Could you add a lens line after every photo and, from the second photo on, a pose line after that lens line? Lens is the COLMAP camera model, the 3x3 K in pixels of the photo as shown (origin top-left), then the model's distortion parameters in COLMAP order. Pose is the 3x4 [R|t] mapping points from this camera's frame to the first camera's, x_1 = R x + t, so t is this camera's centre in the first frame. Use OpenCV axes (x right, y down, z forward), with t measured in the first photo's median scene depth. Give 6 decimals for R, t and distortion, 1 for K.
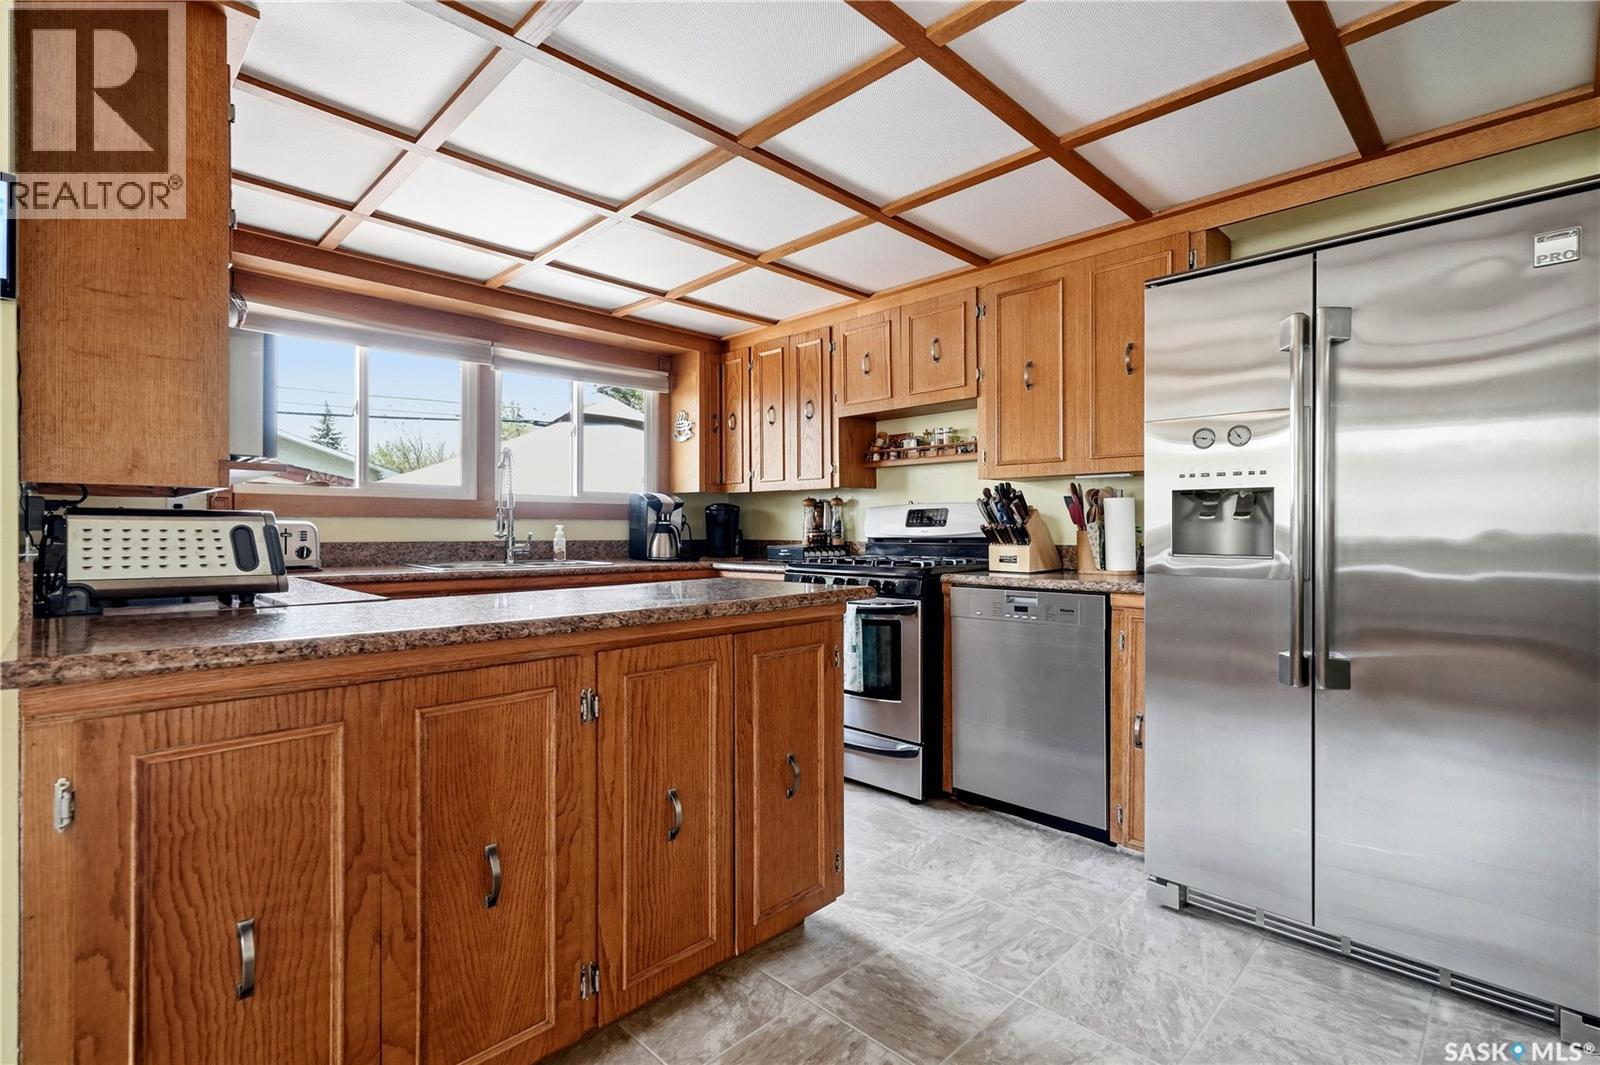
lens RADIAL K [[735.1, 0, 800.0], [0, 735.1, 532.5], [0, 0, 1]] dist [0.000570, 0.000058]
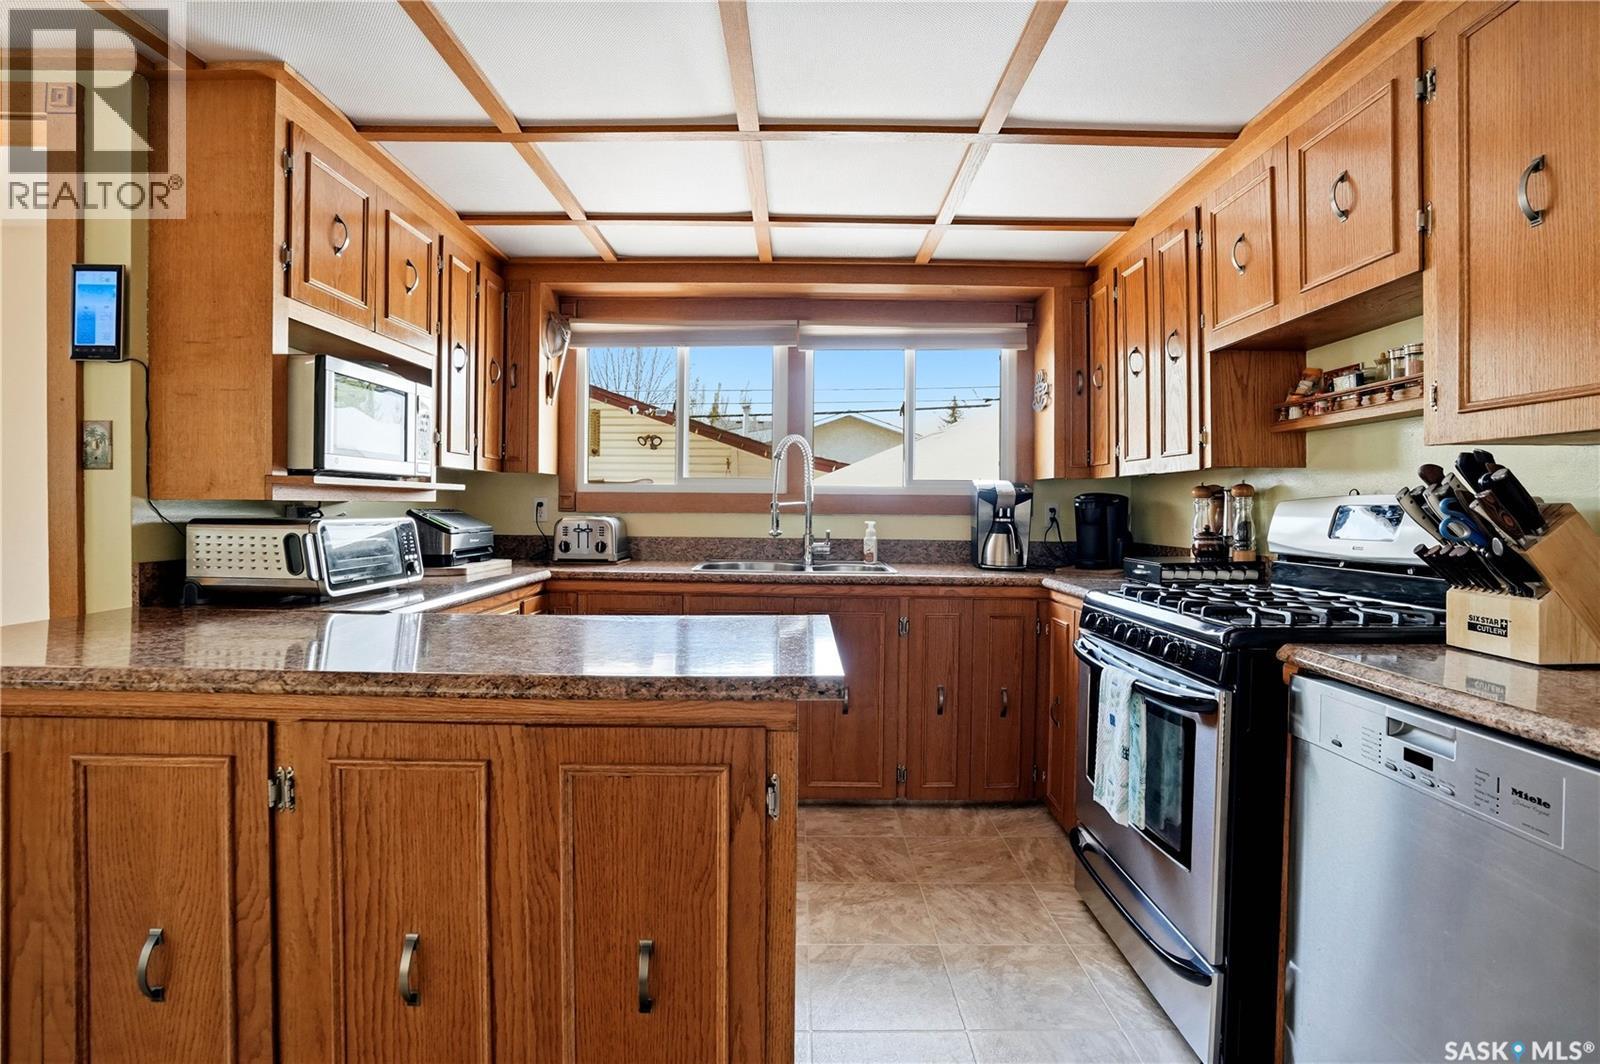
lens RADIAL K [[759.5, 0, 796.3], [0, 759.5, 513.9], [0, 0, 1]] dist [-0.066023, 0.023595]
pose [[0.708552, 0.010438, -0.705581, 0.256150], [-0.010908, 0.999933, 0.003839, -0.023609], [0.705574, 0.004977, 0.708619, 0.346771]]
